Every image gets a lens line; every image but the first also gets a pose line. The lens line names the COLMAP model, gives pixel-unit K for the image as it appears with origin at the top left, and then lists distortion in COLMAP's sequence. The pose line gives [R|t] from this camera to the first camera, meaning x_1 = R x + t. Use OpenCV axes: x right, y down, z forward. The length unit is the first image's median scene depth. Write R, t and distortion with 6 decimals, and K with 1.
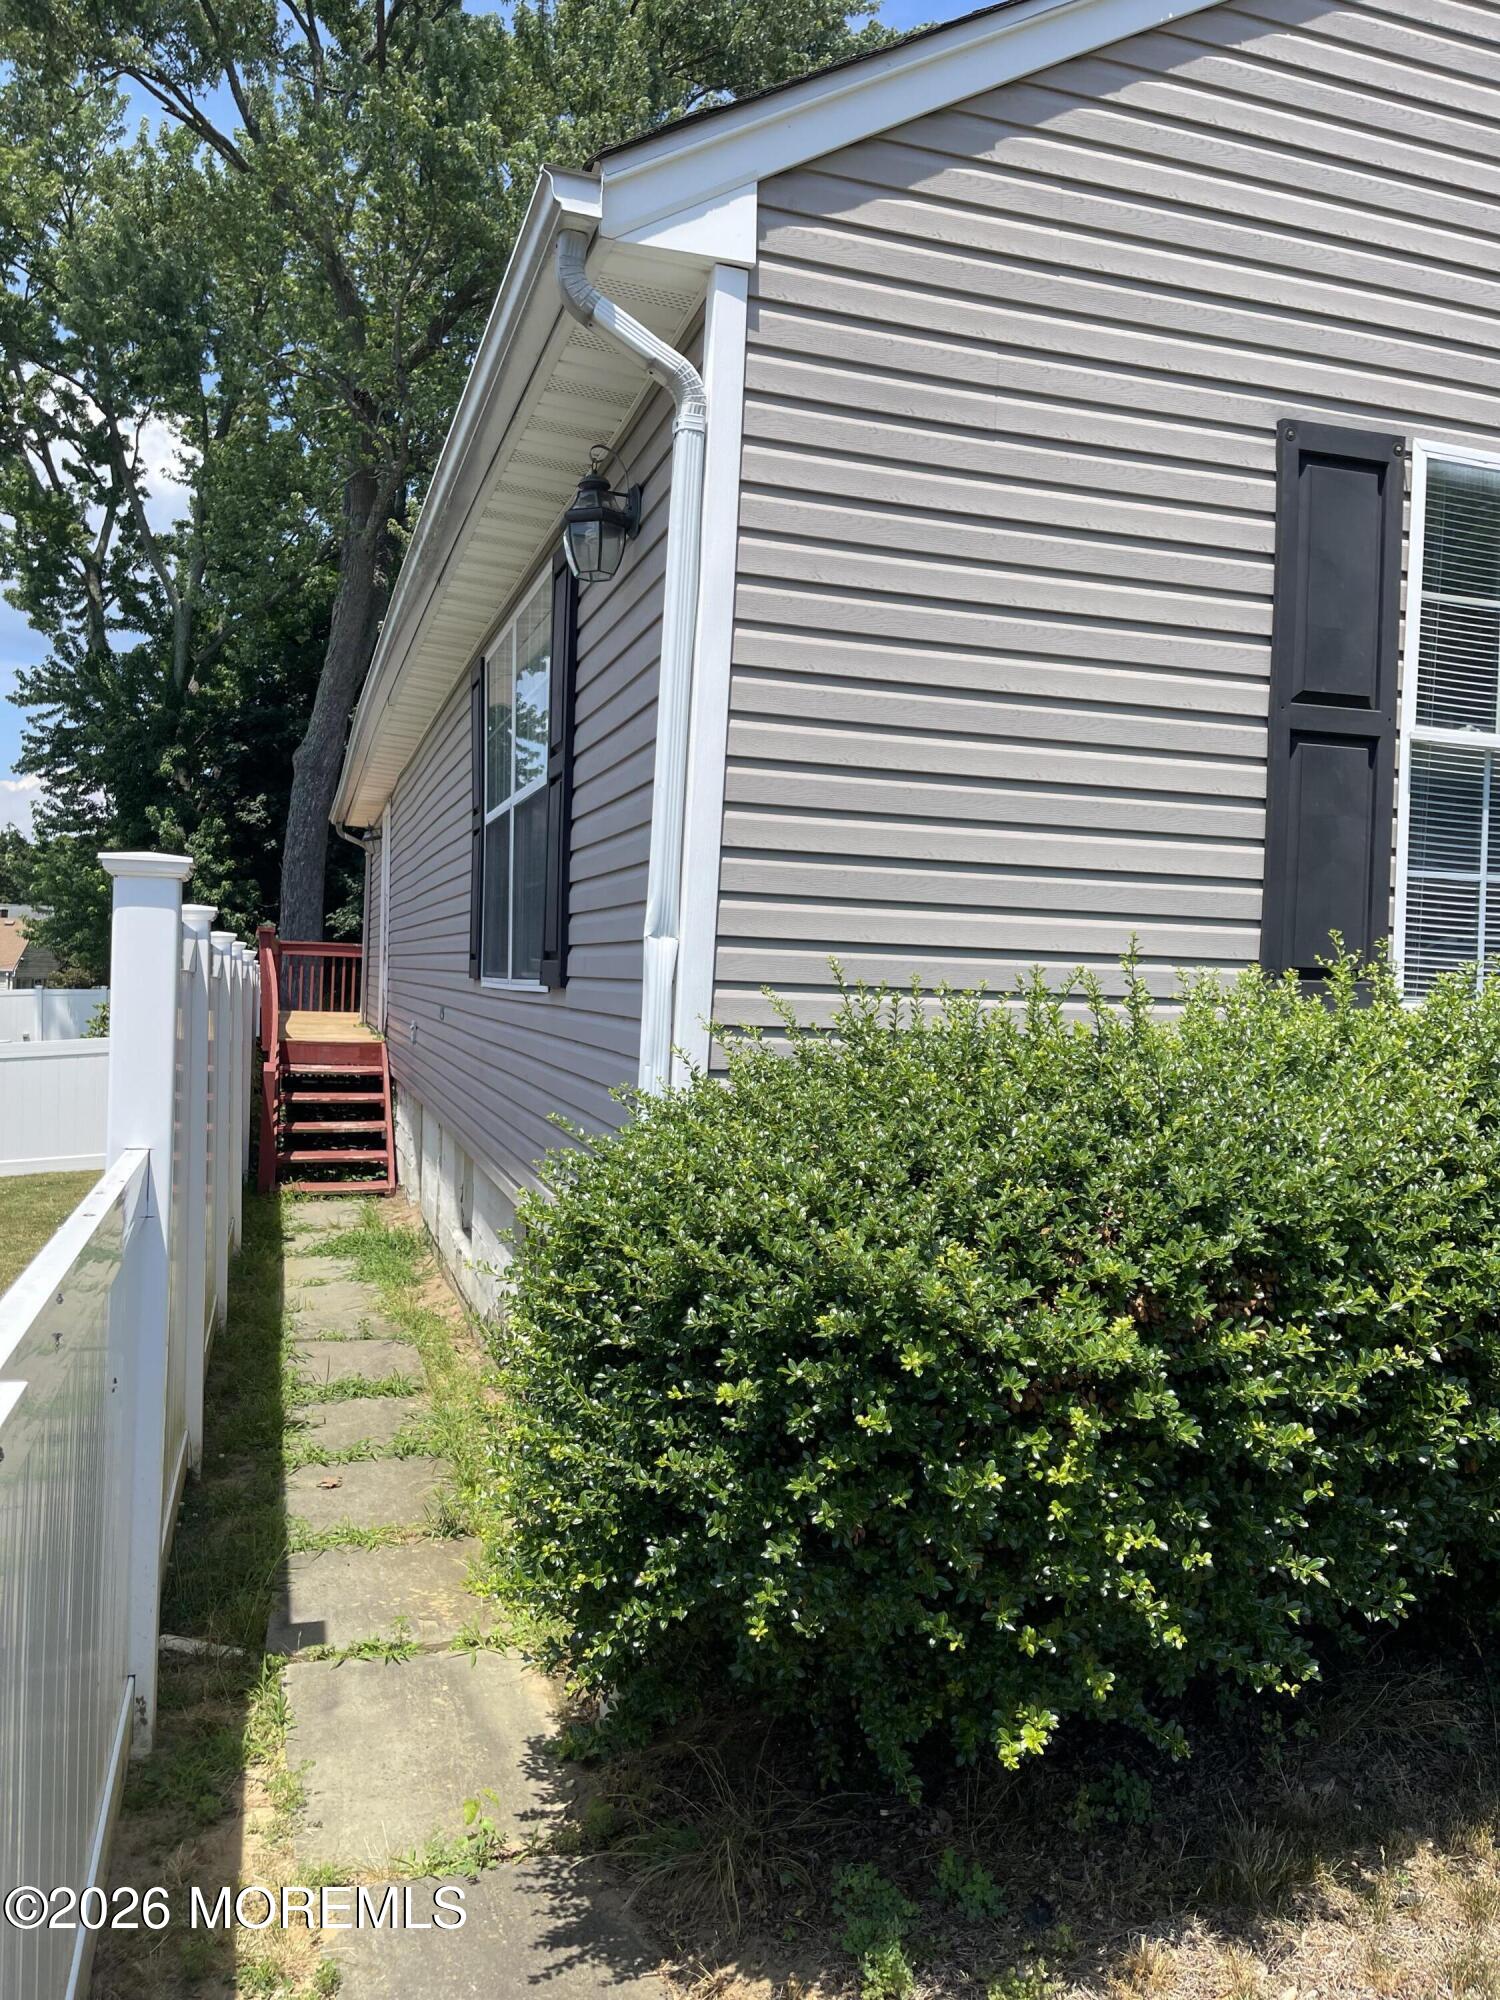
lens RADIAL K [[1464.3, 0, 750.0], [0, 1464.3, 1000.0], [0, 0, 1]] dist [0.058518, -0.061647]
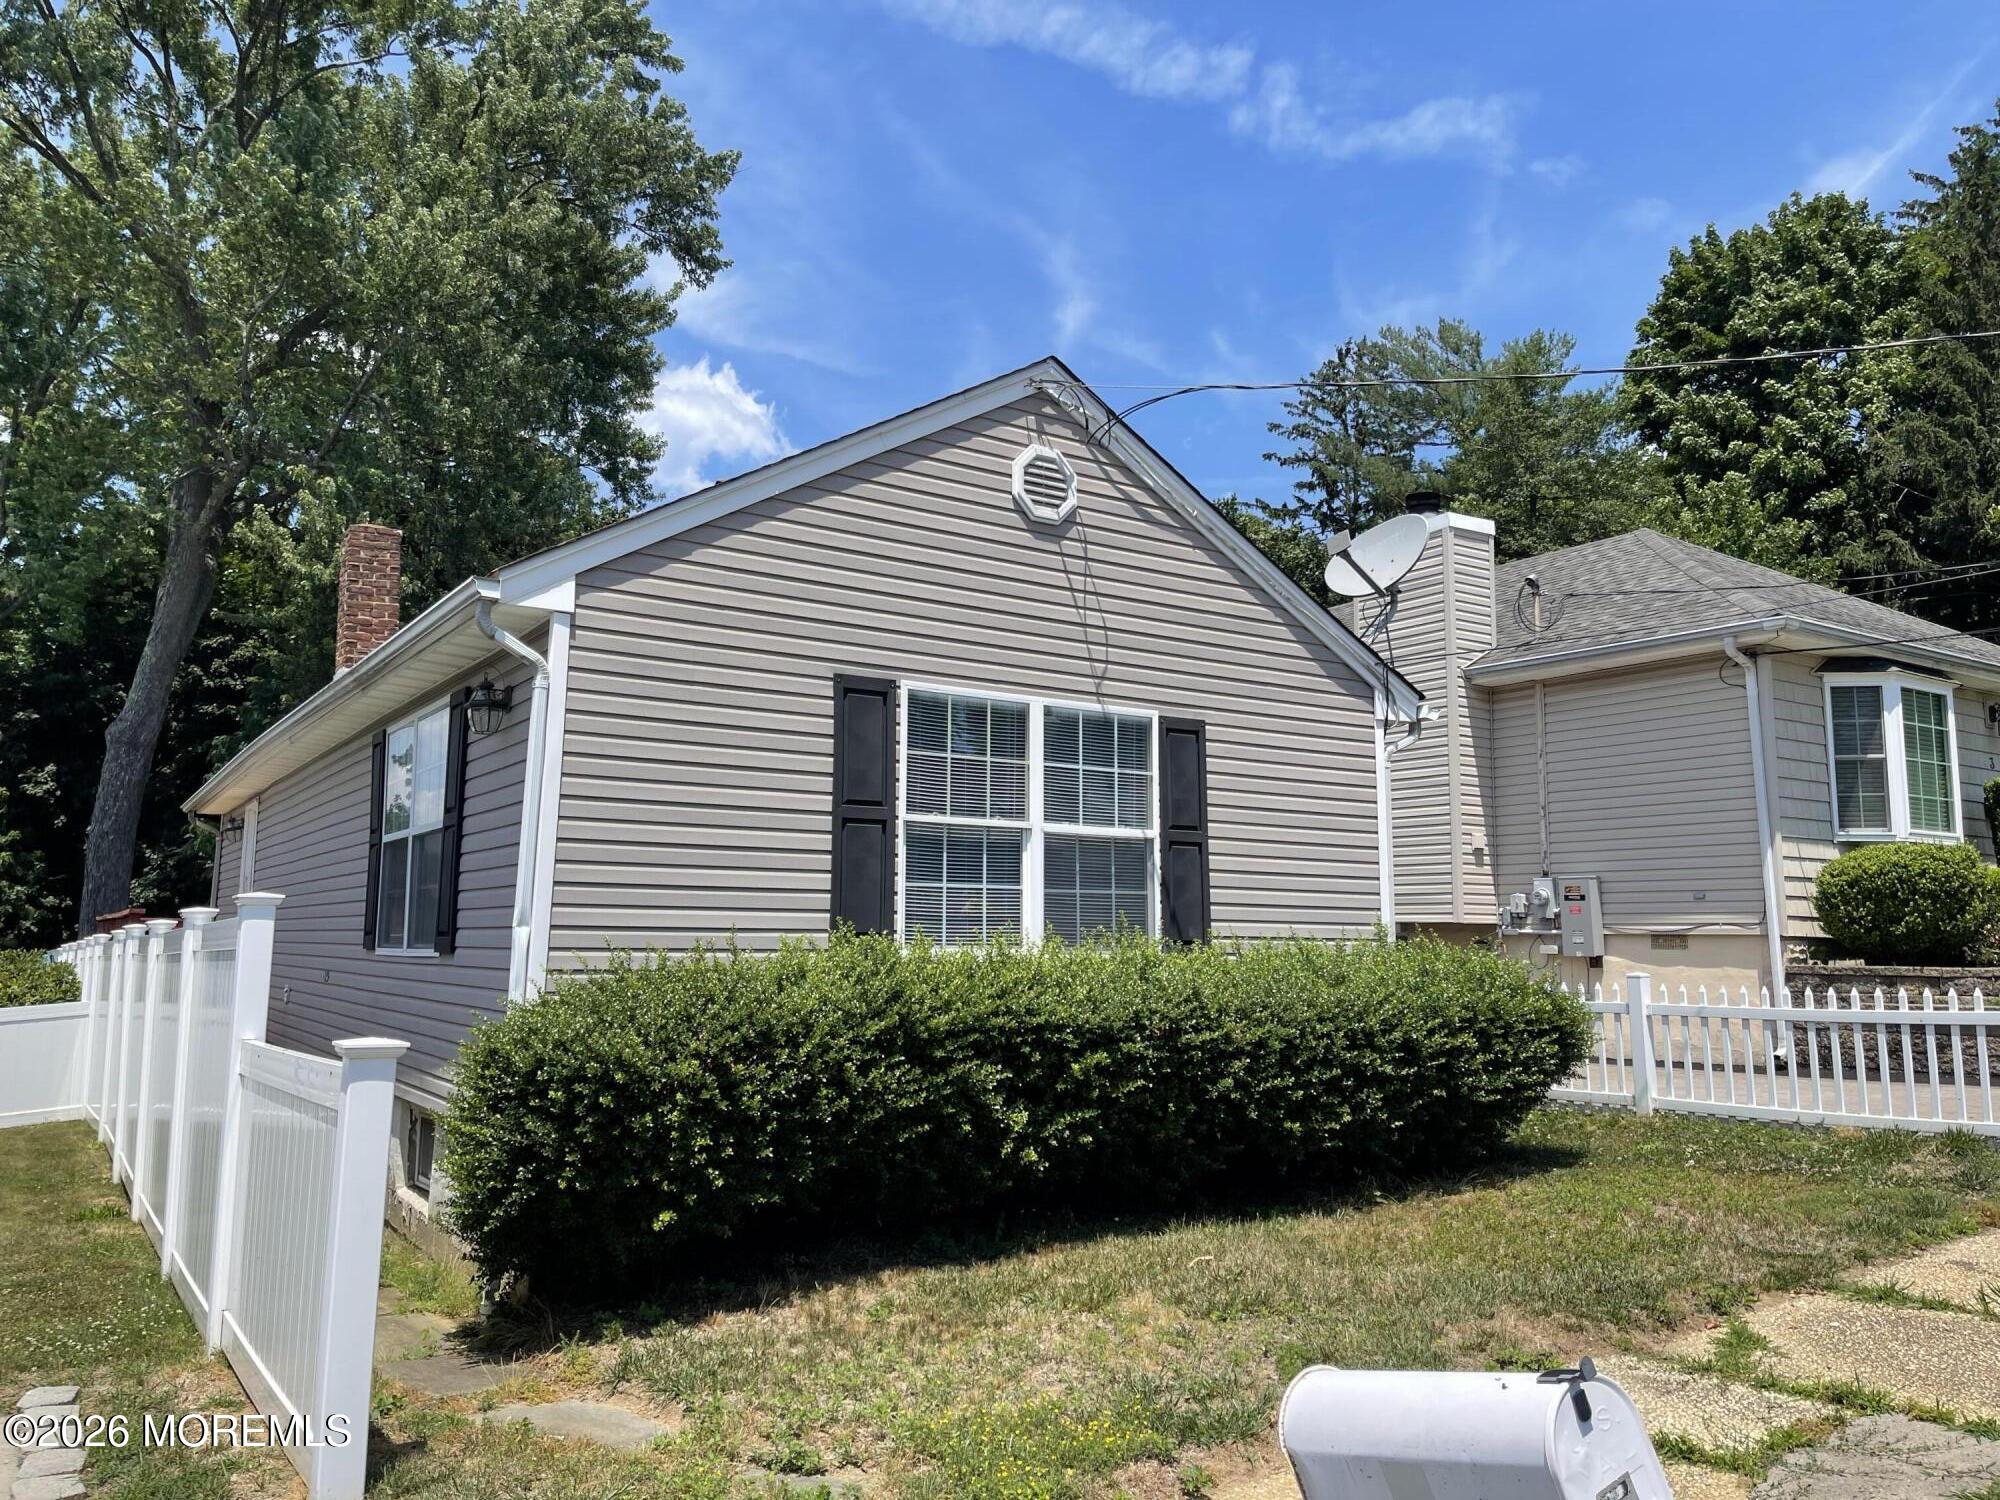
lens RADIAL K [[1464.3, 0, 1013.7], [0, 1464.3, 750.0], [0, 0, 1]] dist [0.058518, -0.061647]
pose [[0.960363, 0.009960, 0.278573, 0.022667], [0.028406, 0.990662, -0.133348, 0.006088], [-0.277300, 0.135976, 0.951113, -1.167707]]
